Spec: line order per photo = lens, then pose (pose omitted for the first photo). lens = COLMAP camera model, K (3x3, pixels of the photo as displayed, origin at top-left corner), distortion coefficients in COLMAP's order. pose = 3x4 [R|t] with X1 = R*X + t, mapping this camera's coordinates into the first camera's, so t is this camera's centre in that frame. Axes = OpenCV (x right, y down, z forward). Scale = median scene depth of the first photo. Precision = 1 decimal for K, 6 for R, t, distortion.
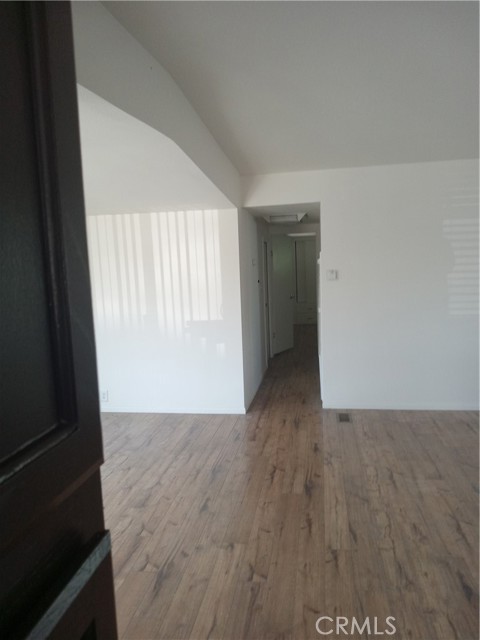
lens RADIAL K [[476.8, 0, 239.5], [0, 476.8, 333.2], [0, 0, 1]] dist [0.002244, 0.002410]
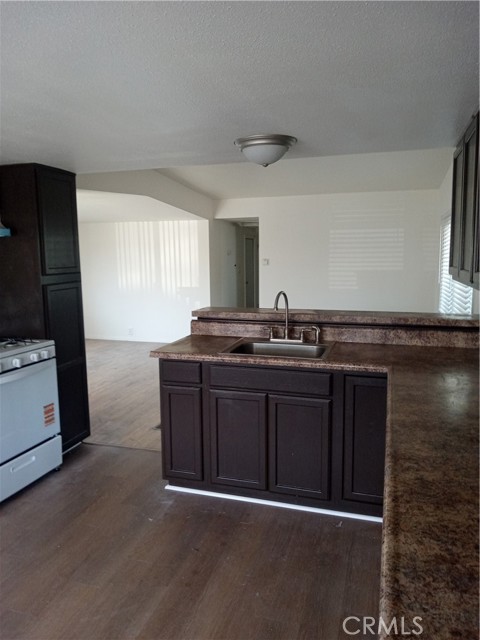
lens RADIAL K [[486.3, 0, 240.0], [0, 486.3, 320.0], [0, 0, 1]] dist [0.006629, 0.003046]
pose [[0.988390, 0.052789, -0.142473, 0.489850], [-0.054386, 0.998493, -0.007333, 0.125593], [0.141871, 0.014997, 0.989772, -0.880325]]
